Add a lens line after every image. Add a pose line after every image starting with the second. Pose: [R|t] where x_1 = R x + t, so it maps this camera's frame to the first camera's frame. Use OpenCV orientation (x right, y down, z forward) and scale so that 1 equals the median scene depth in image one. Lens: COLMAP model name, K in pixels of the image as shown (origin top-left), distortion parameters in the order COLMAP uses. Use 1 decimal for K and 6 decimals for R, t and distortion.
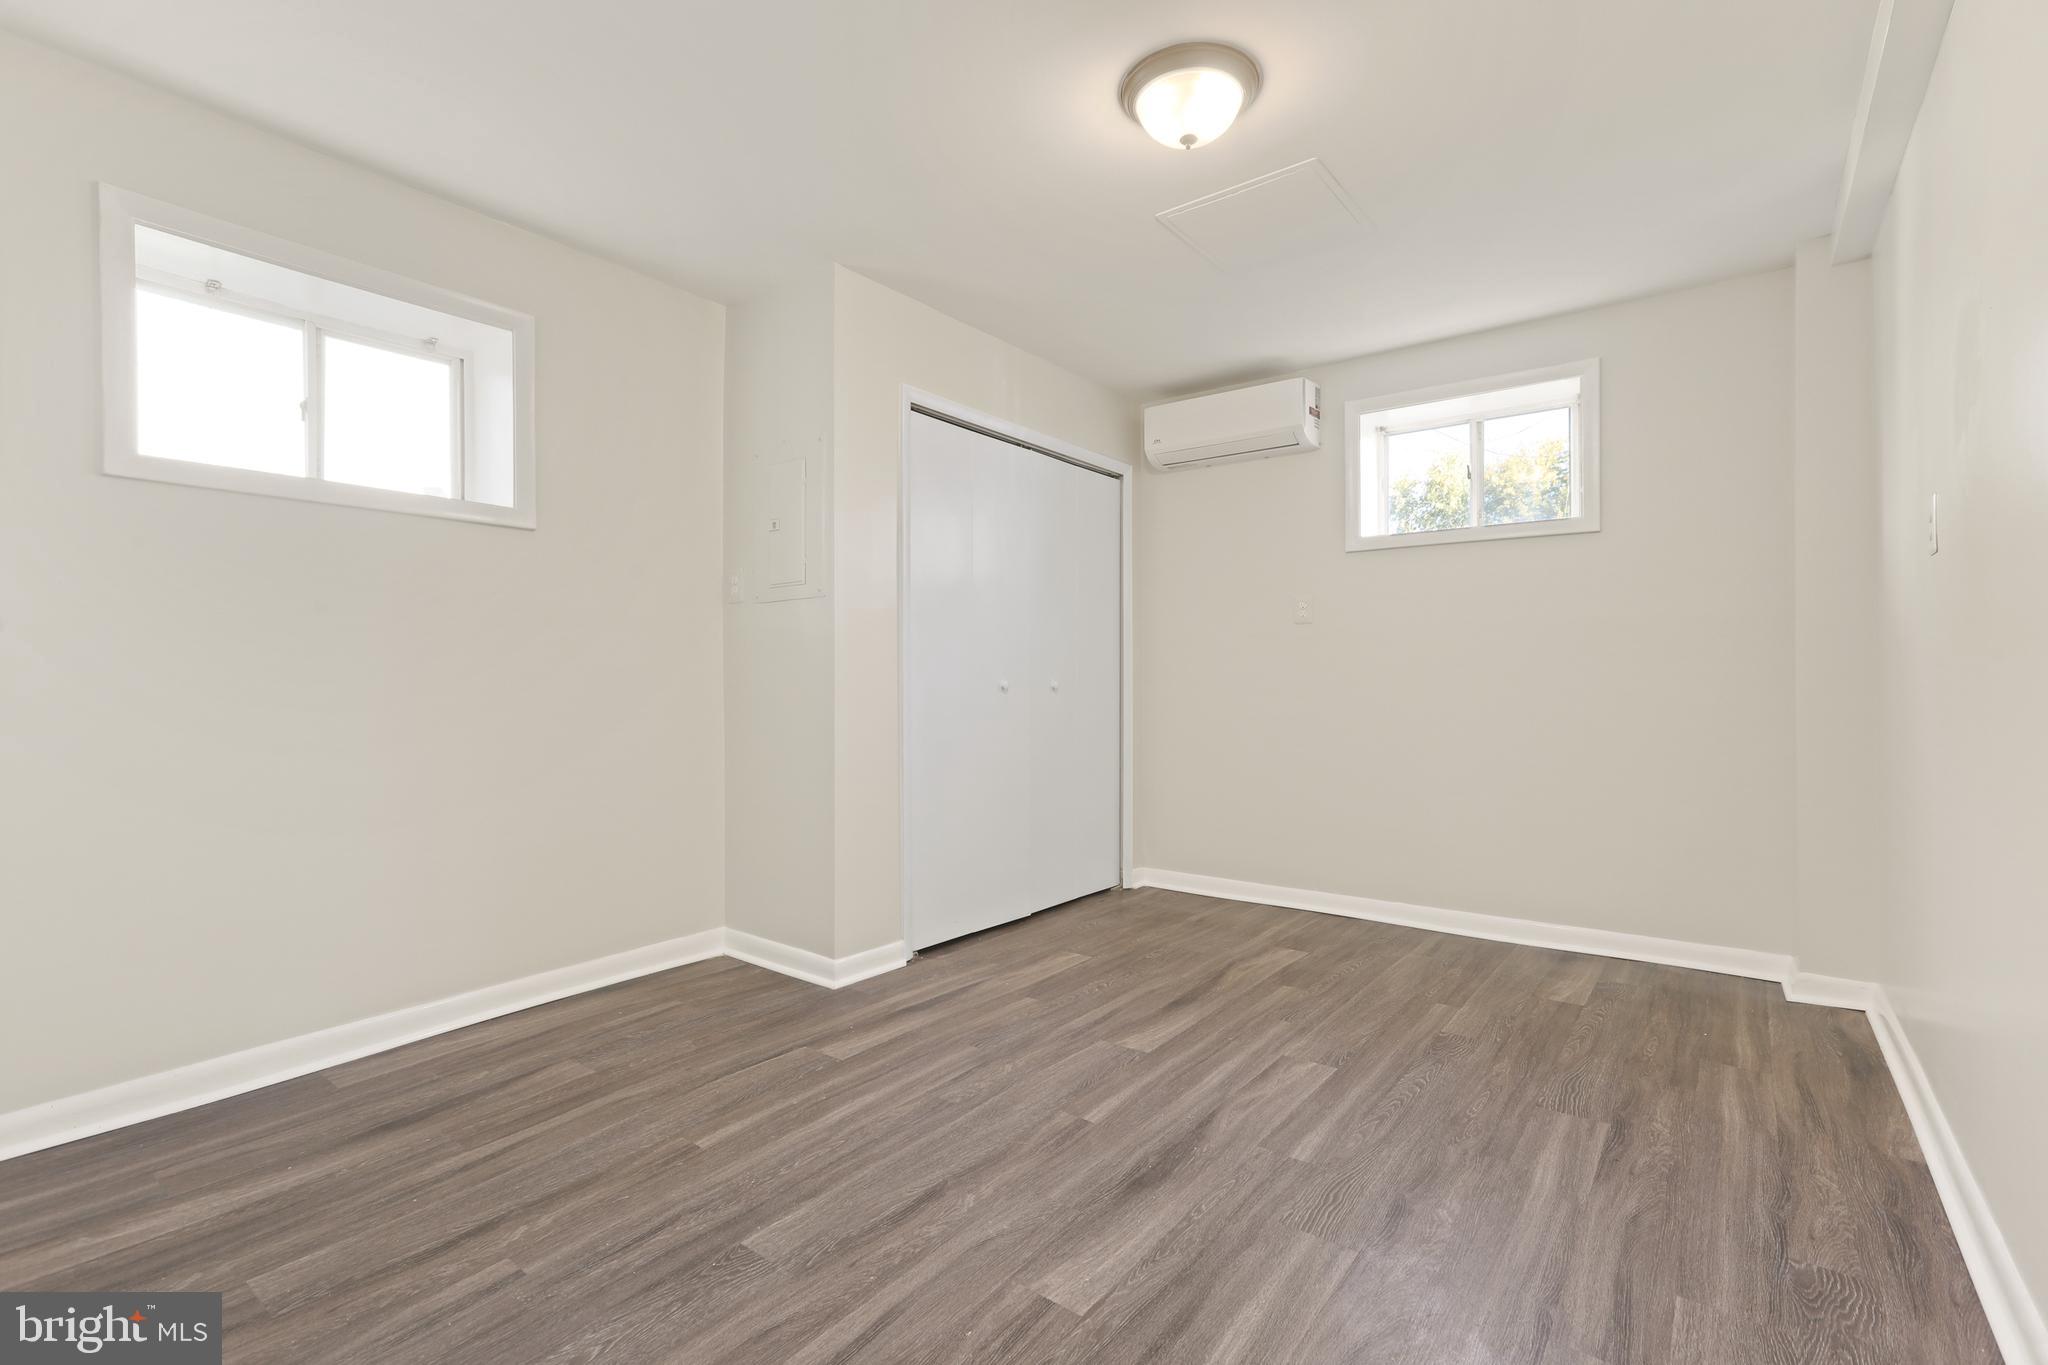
lens RADIAL K [[931.0, 0, 1009.2], [0, 931.0, 691.8], [0, 0, 1]] dist [-0.019585, 0.022011]
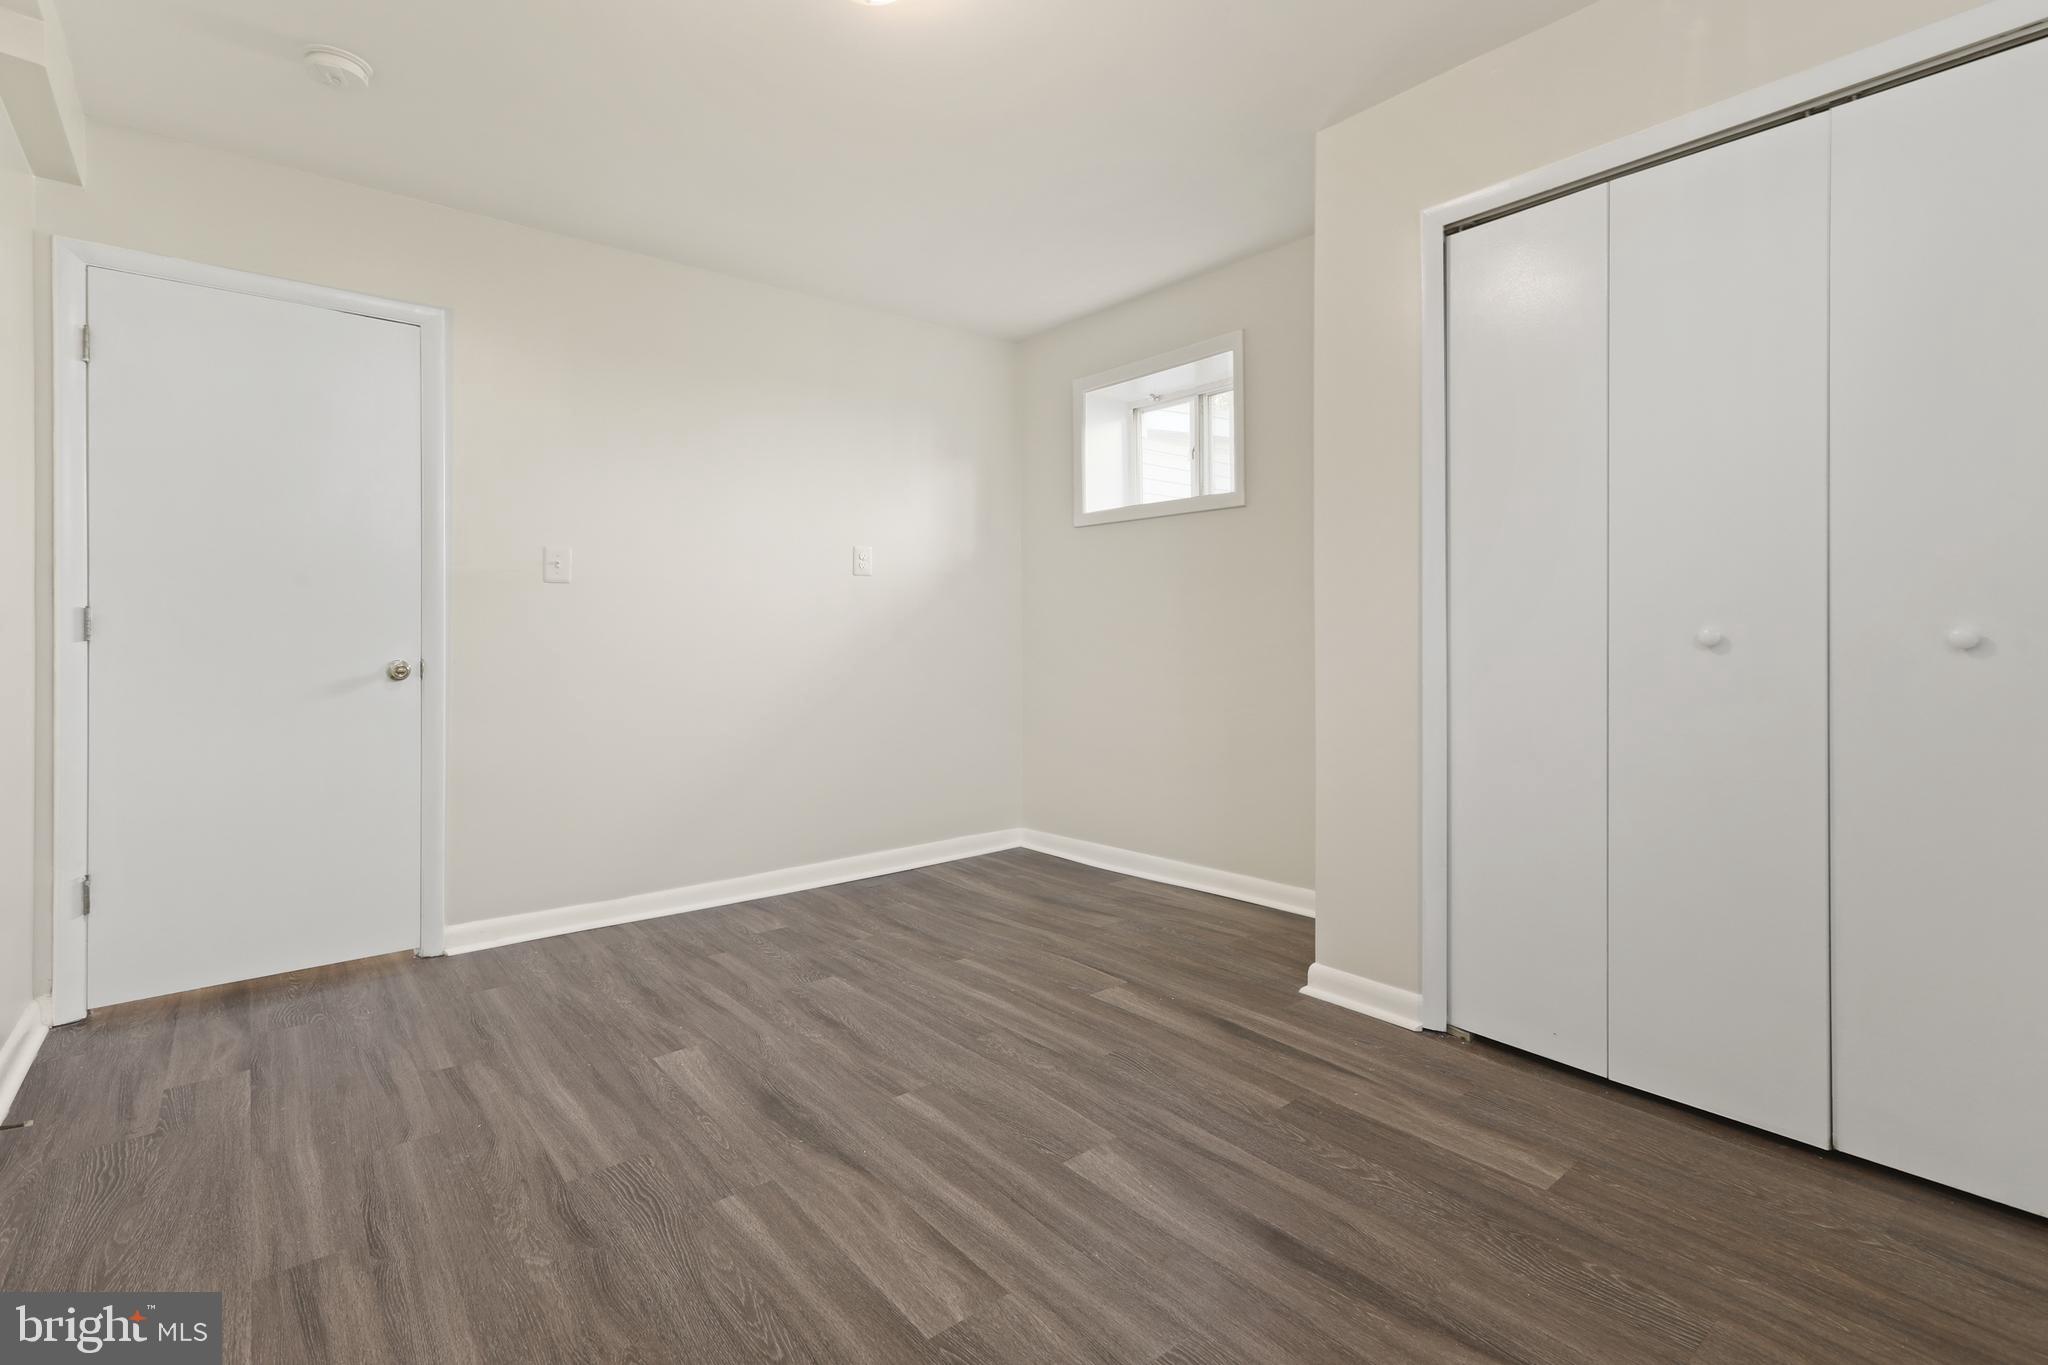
lens RADIAL K [[927.9, 0, 1035.1], [0, 927.9, 677.9], [0, 0, 1]] dist [-0.014865, 0.015961]
pose [[-0.195104, 0.049061, -0.979555, 0.960139], [-0.001111, 0.998736, 0.050243, -0.018158], [0.980782, 0.010891, -0.194803, 1.295658]]
